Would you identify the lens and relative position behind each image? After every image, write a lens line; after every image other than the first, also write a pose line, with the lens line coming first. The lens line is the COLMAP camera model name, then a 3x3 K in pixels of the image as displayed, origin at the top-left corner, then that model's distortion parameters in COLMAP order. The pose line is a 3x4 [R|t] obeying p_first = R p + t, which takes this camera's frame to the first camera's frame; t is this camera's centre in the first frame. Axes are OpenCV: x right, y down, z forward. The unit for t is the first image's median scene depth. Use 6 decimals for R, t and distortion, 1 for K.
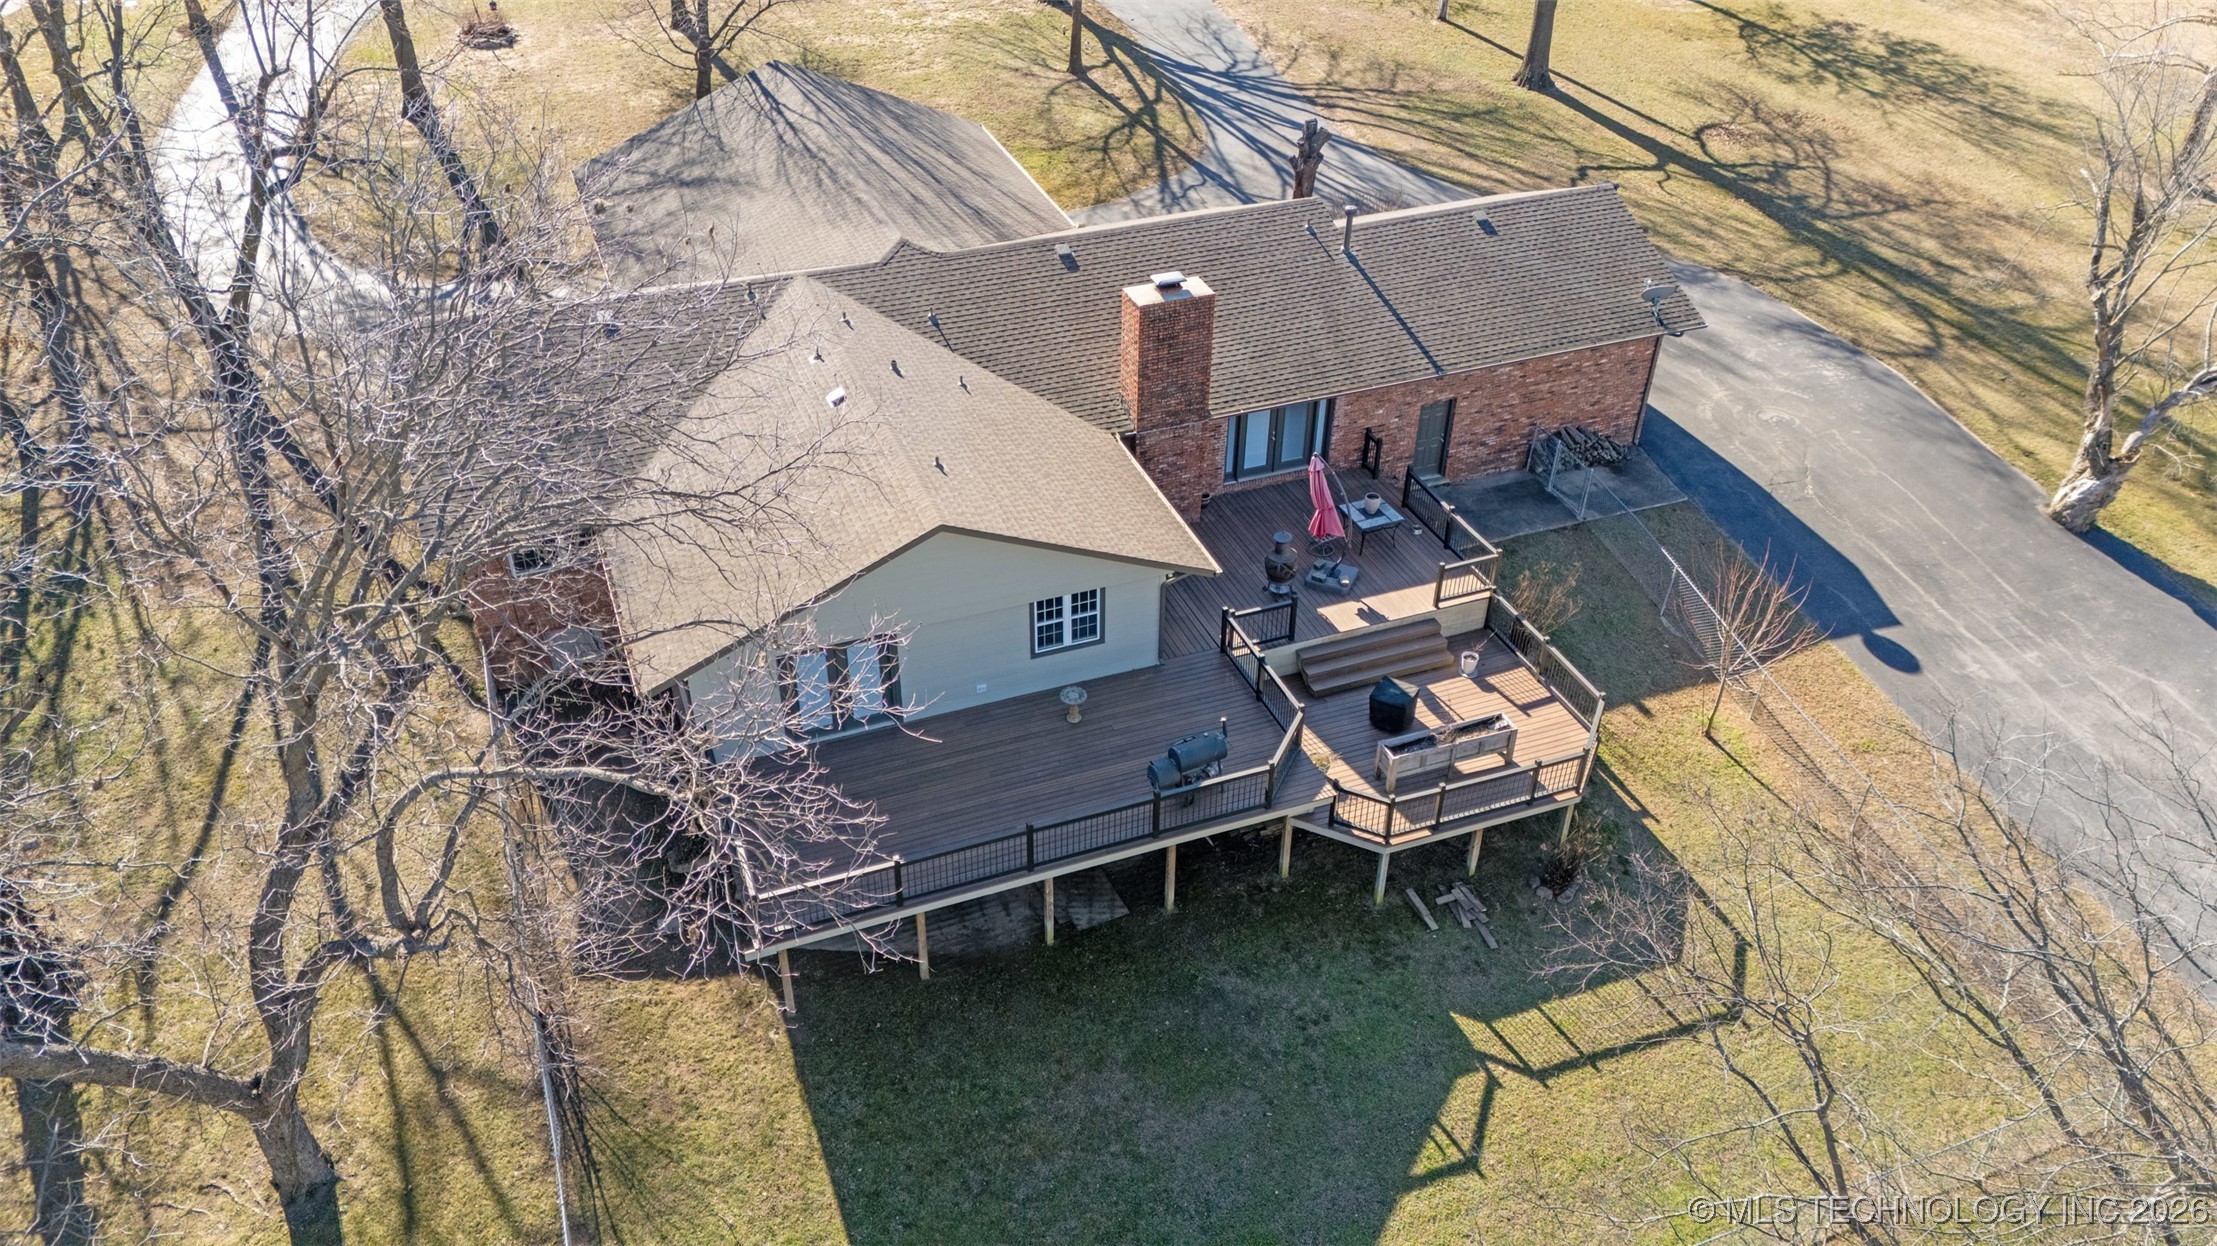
lens RADIAL K [[1561.7, 0, 1038.0], [0, 1561.7, 621.8], [0, 0, 1]] dist [-0.056228, -0.001071]
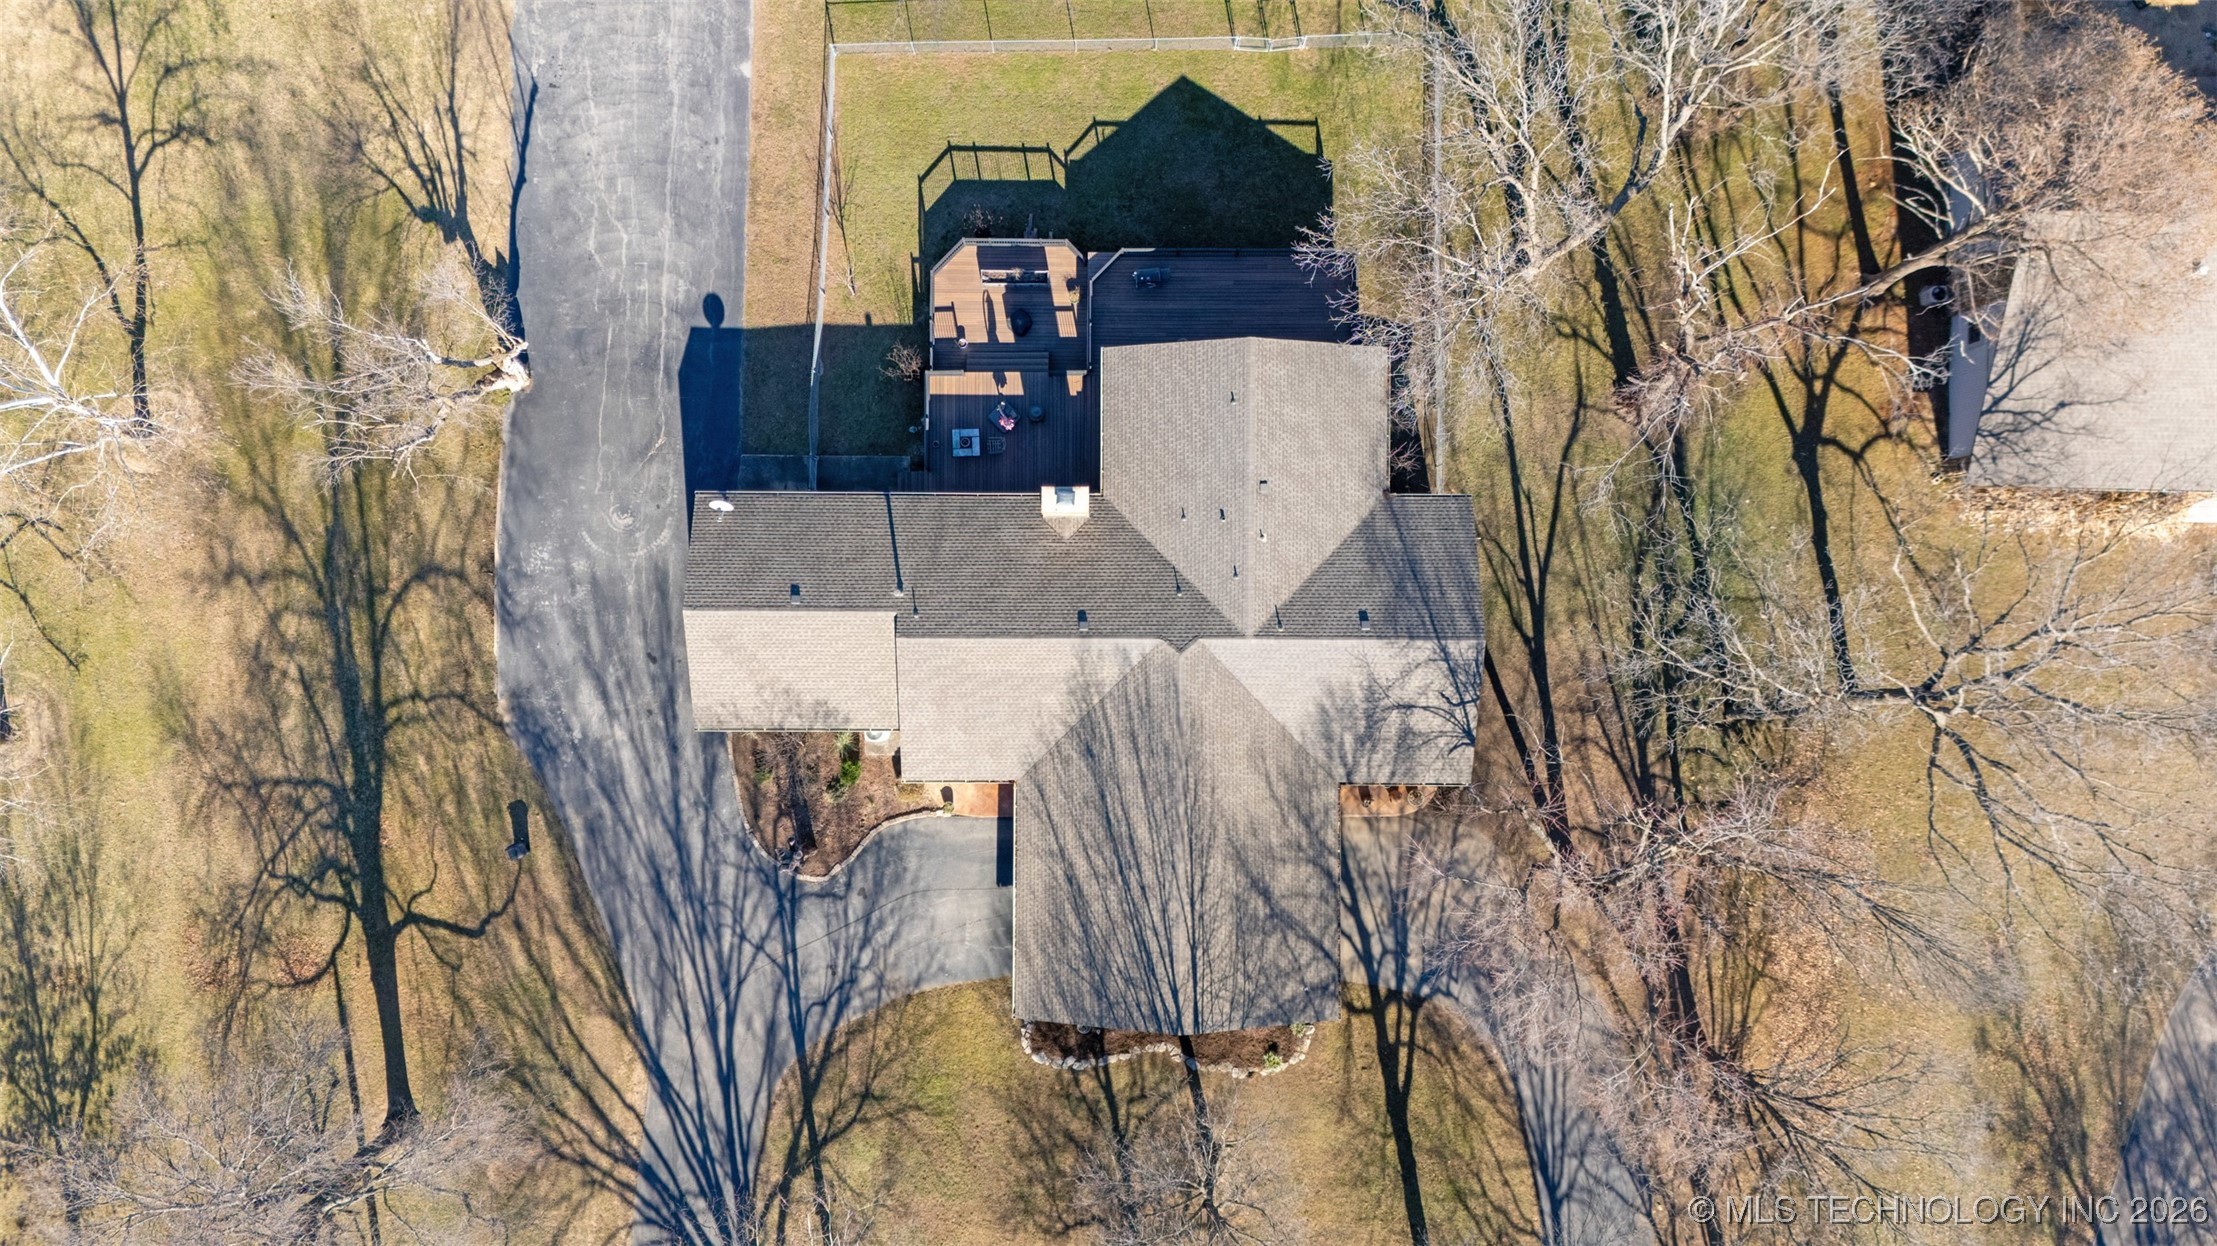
lens RADIAL K [[1561.7, 0, 1038.0], [0, 1561.7, 621.8], [0, 0, 1]] dist [-0.056228, -0.001071]
pose [[-0.941788, -0.336172, -0.004799, 0.050499], [0.205417, -0.586661, 0.783347, -1.058234], [-0.266155, 0.736761, 0.621566, 0.011835]]
